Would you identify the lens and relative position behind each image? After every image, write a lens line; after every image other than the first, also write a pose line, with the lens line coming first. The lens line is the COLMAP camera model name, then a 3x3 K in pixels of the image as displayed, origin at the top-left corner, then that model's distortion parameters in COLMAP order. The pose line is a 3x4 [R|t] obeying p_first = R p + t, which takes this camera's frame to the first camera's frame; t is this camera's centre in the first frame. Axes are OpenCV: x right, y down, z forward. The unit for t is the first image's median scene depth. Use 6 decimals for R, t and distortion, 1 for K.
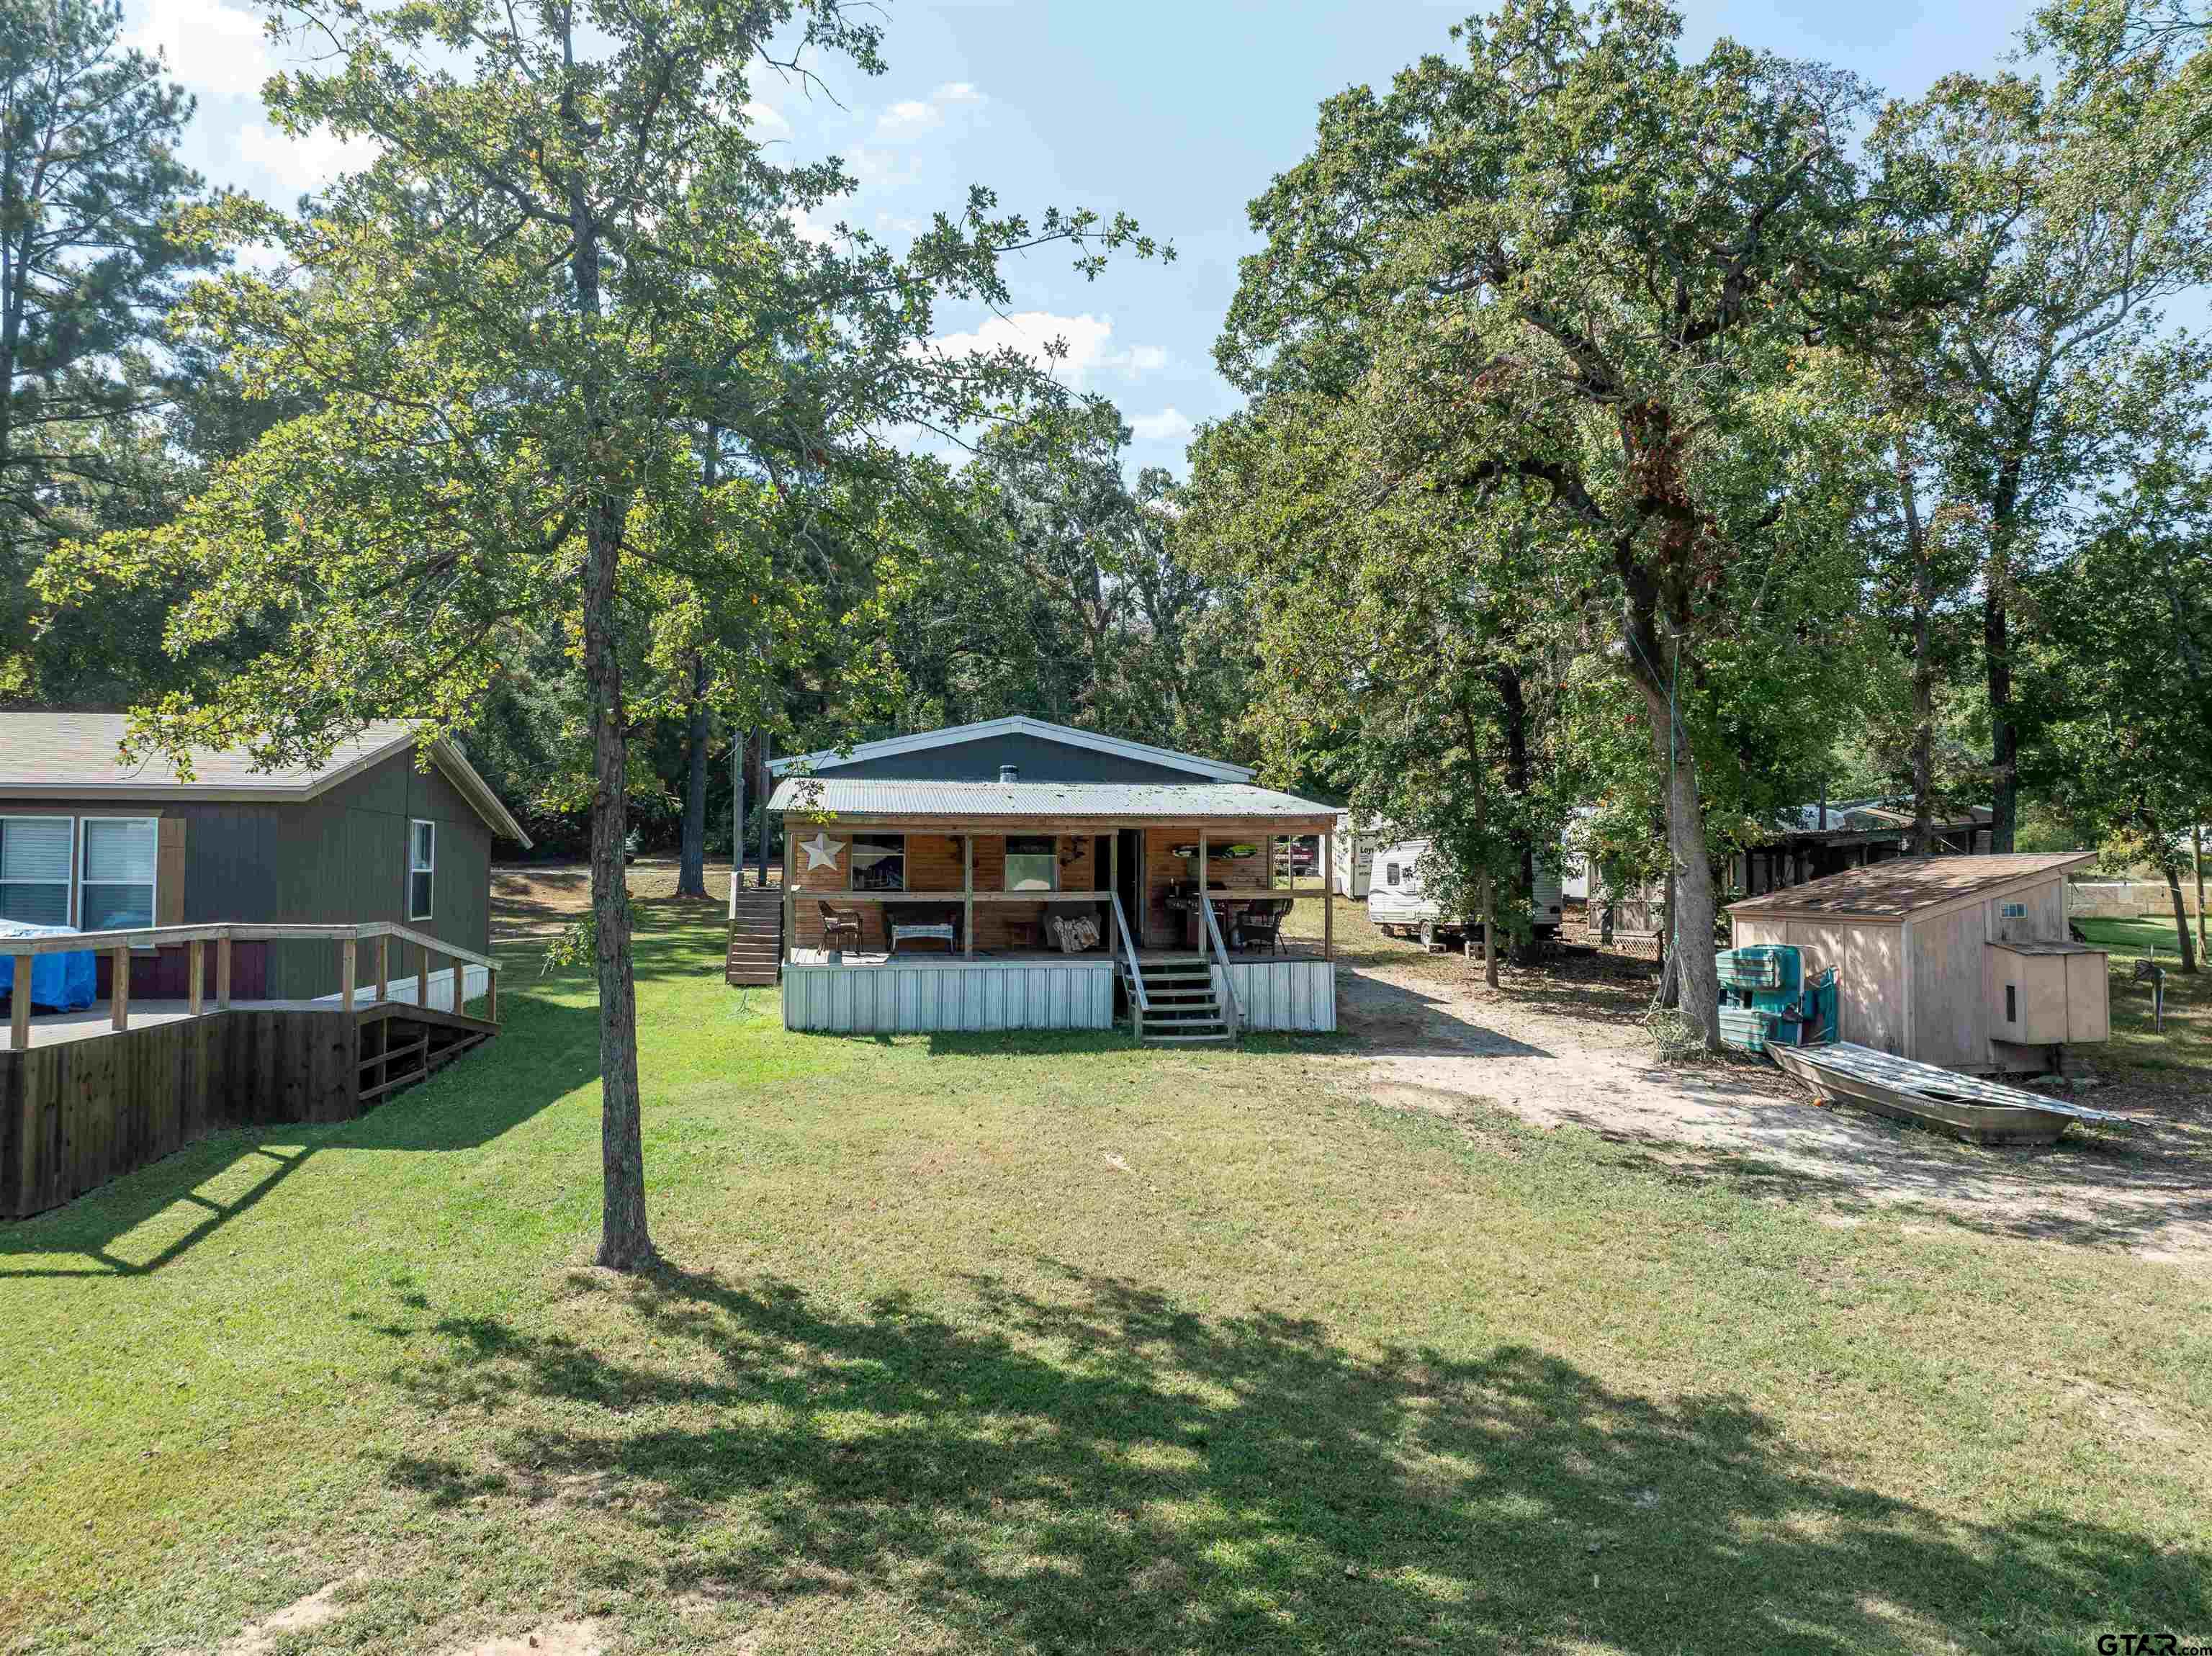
lens RADIAL K [[1524.5, 0, 1106.0], [0, 1524.5, 828.0], [0, 0, 1]] dist [-0.031835, 0.003429]
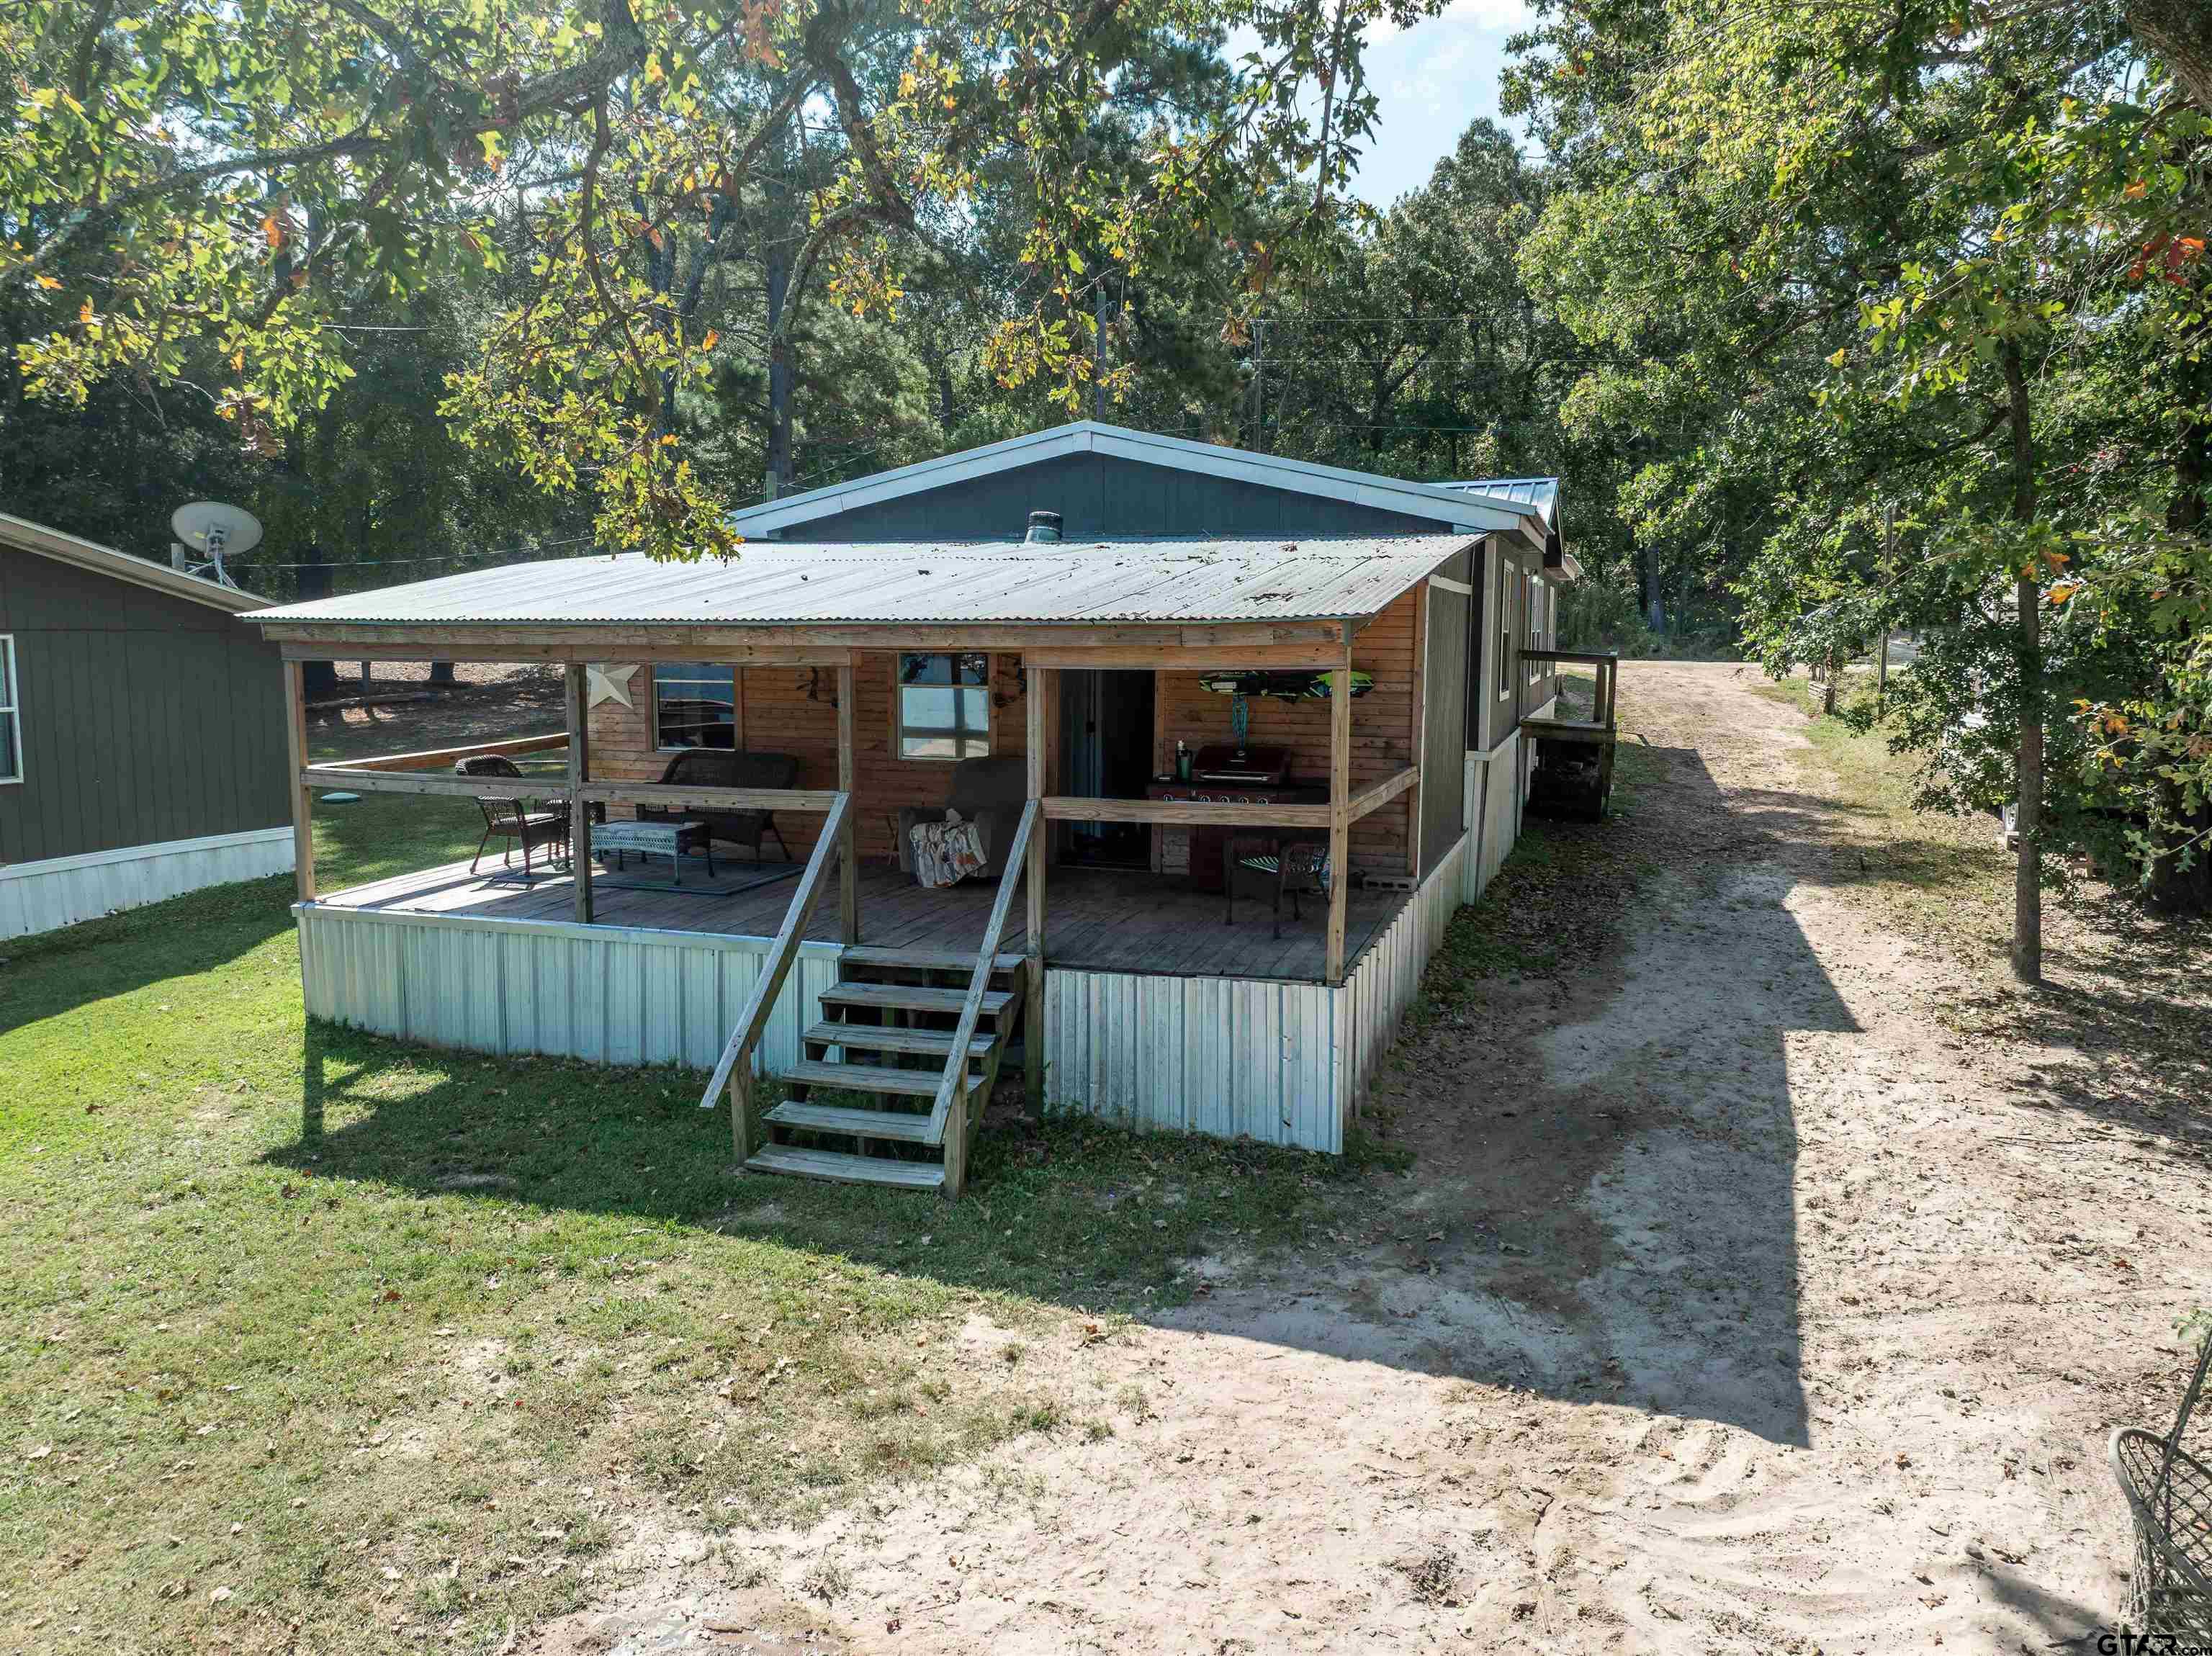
lens RADIAL K [[1524.5, 0, 1106.0], [0, 1524.5, 828.0], [0, 0, 1]] dist [-0.031835, 0.003429]
pose [[0.886039, 0.060873, -0.459597, 0.258843], [0.013139, 0.987647, 0.156142, -0.015727], [0.463424, -0.144386, 0.874294, 0.590884]]
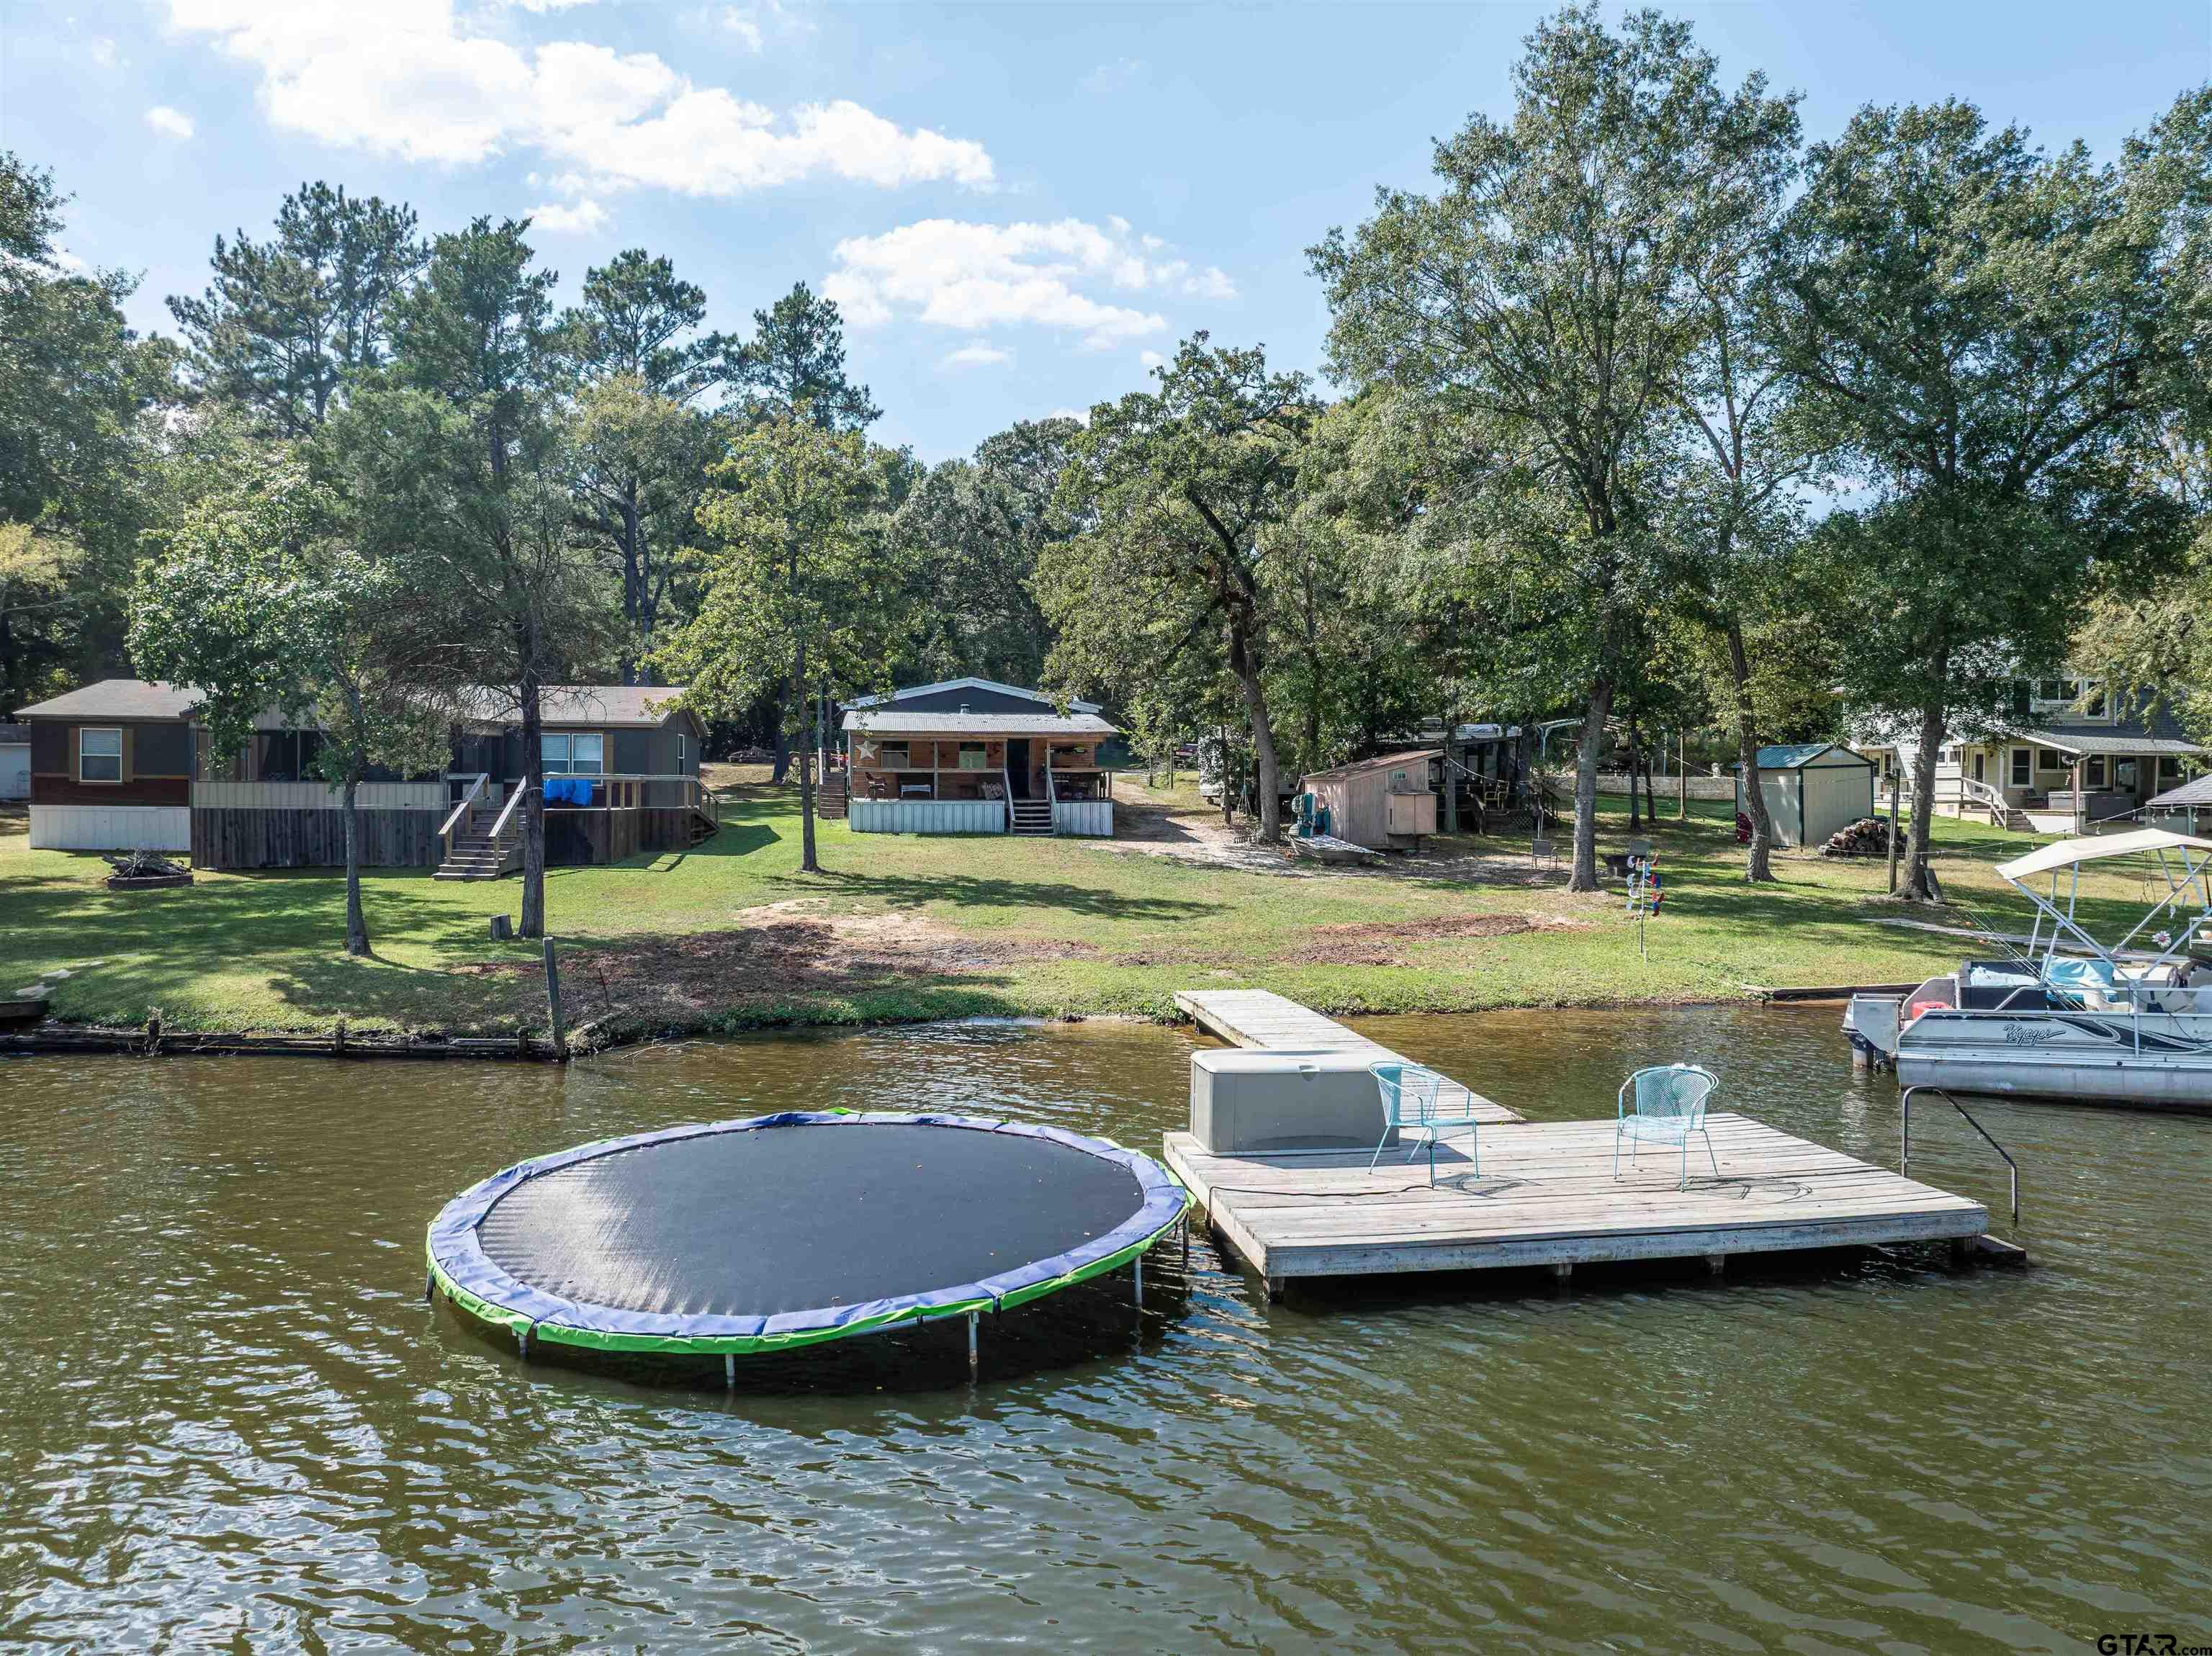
lens RADIAL K [[1524.5, 0, 1106.0], [0, 1524.5, 828.0], [0, 0, 1]] dist [-0.031835, 0.003429]
pose [[0.999658, 0.002456, -0.026038, 0.187486], [-0.000856, 0.998120, 0.061277, -0.004468], [0.026140, -0.061234, 0.997781, -1.042984]]
